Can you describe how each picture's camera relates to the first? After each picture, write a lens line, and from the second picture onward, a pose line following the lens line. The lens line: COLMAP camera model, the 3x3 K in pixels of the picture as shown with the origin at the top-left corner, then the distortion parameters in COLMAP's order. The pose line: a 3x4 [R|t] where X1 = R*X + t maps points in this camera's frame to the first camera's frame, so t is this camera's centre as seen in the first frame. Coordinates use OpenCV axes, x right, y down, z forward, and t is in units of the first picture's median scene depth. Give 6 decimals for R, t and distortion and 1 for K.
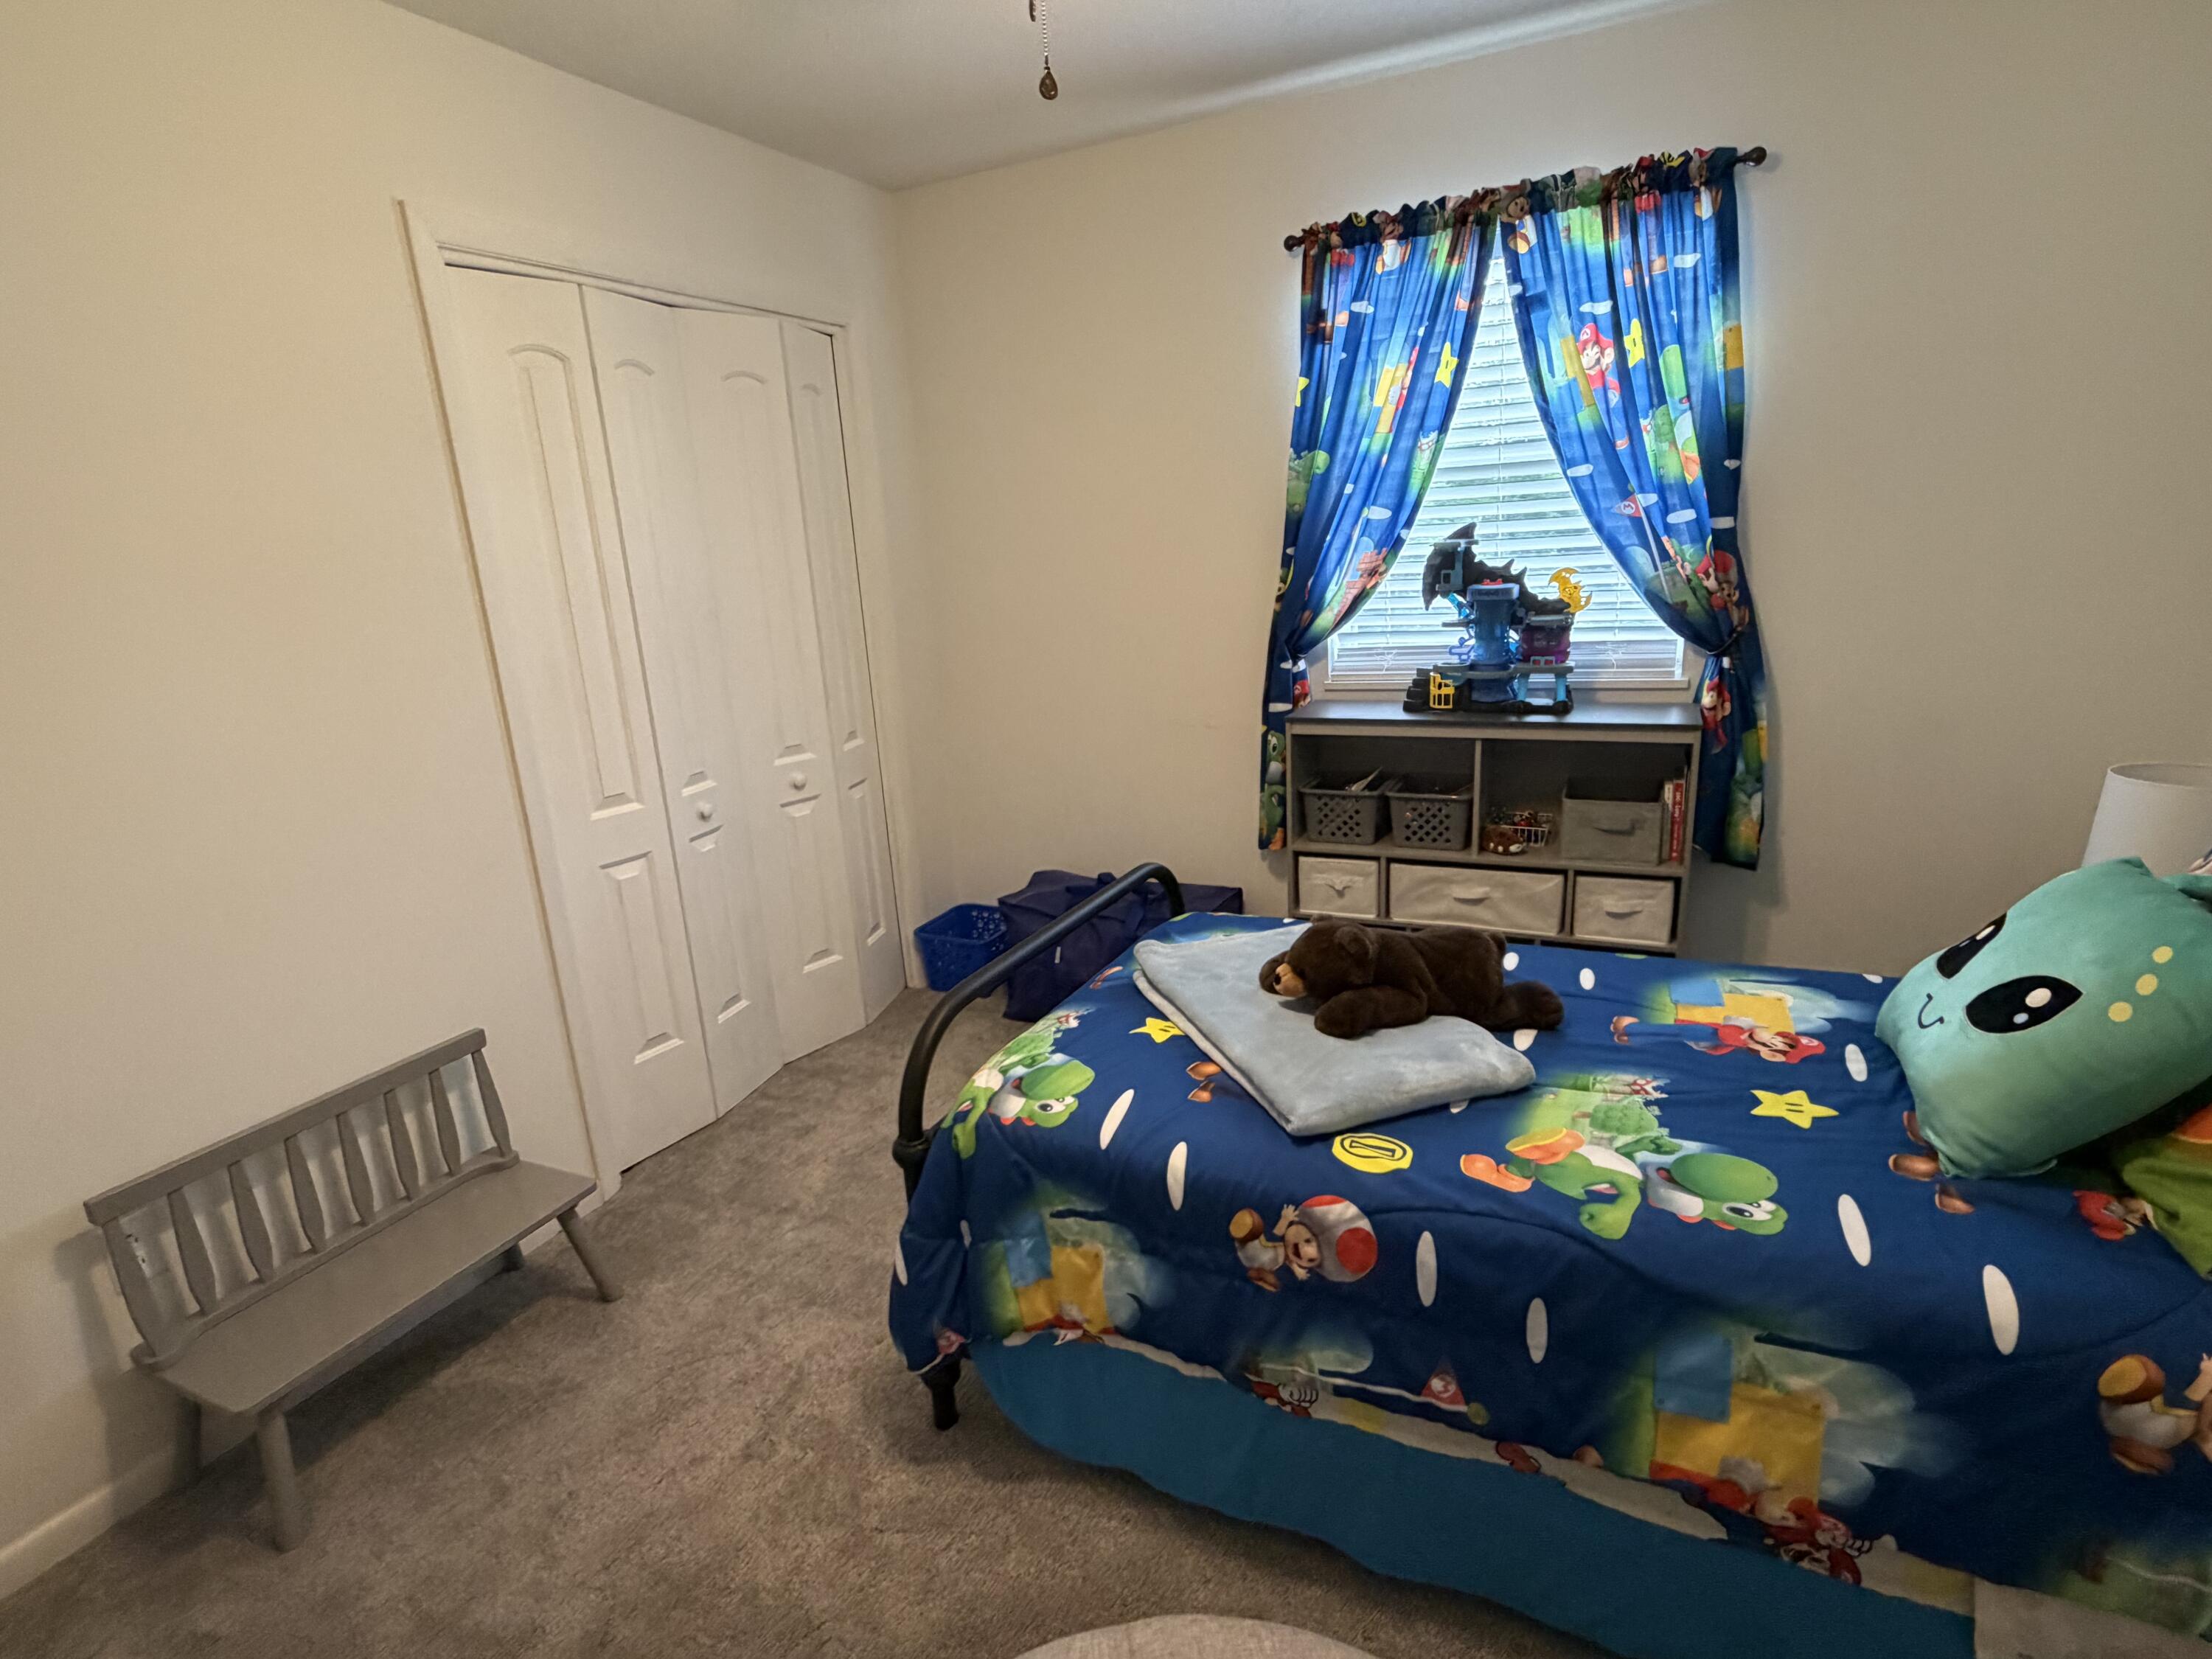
lens RADIAL K [[1137.1, 0, 1101.1], [0, 1137.1, 832.2], [0, 0, 1]] dist [-0.010631, 0.003657]
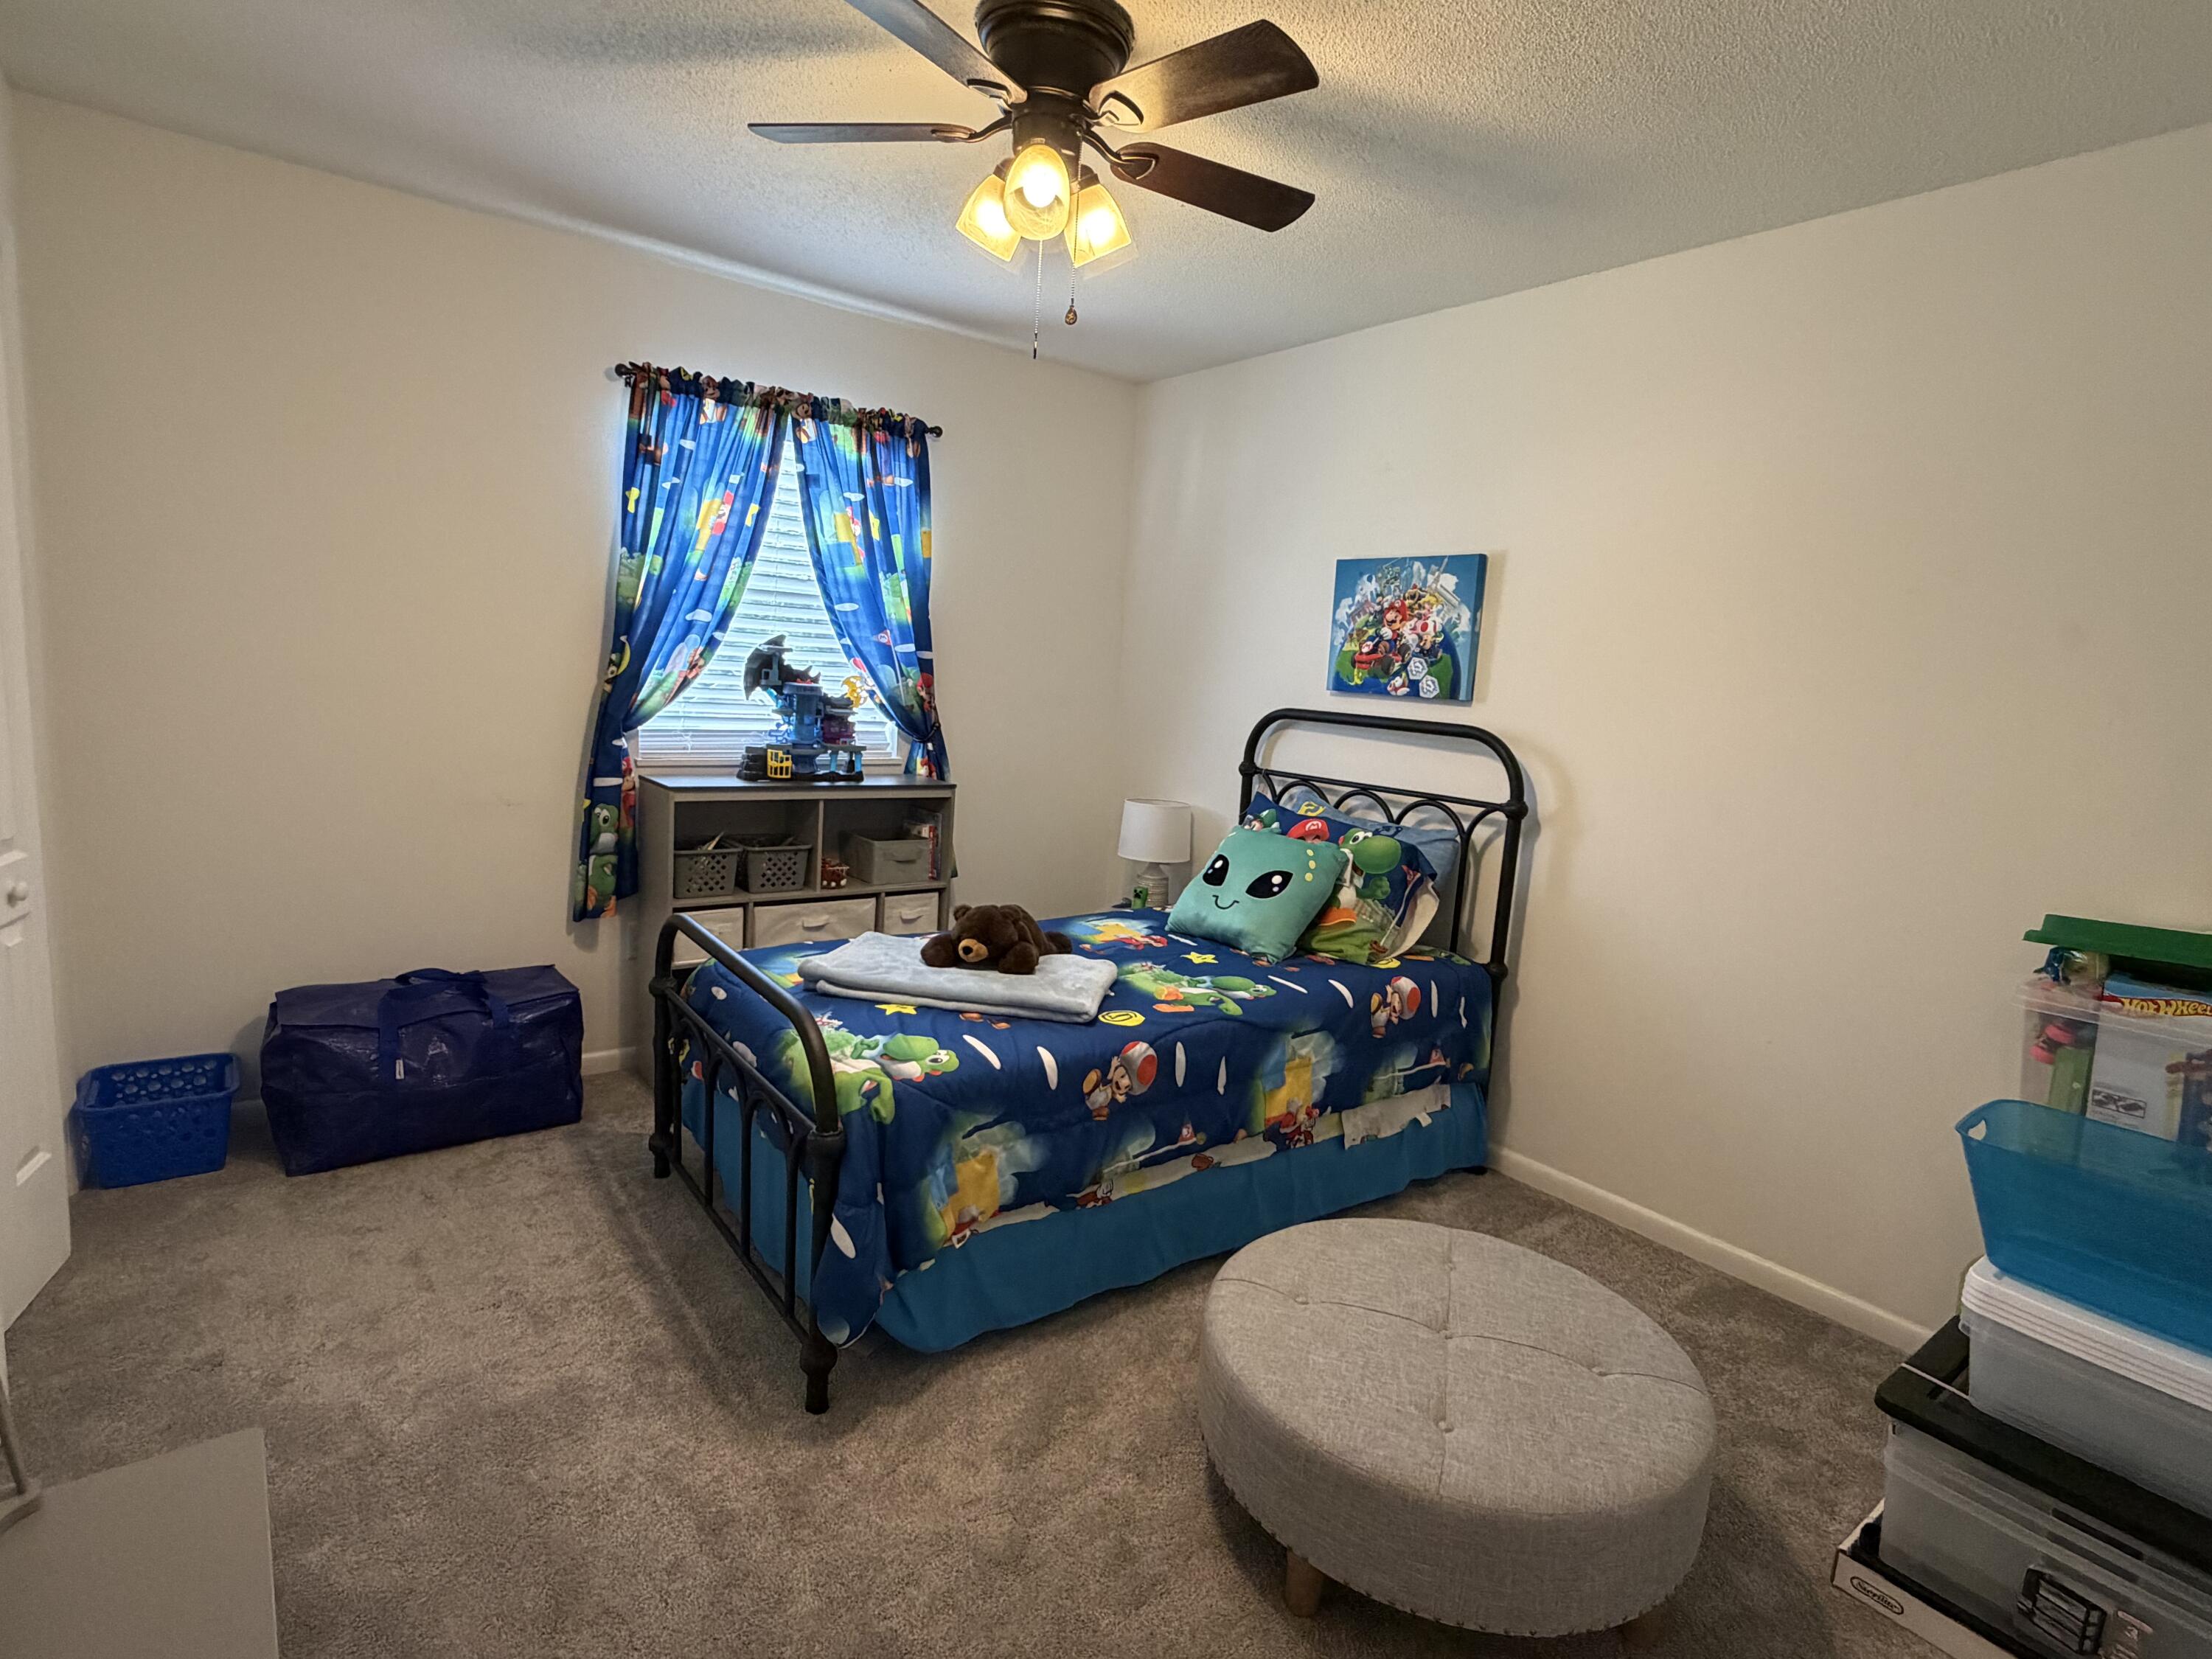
lens RADIAL K [[1137.1, 0, 1101.0], [0, 1137.1, 831.9], [0, 0, 1]] dist [-0.010631, 0.003657]
pose [[0.425573, -0.039051, 0.904081, -0.739680], [0.137192, 0.990305, -0.021805, 0.027681], [-0.894464, 0.133312, 0.426805, 0.170531]]
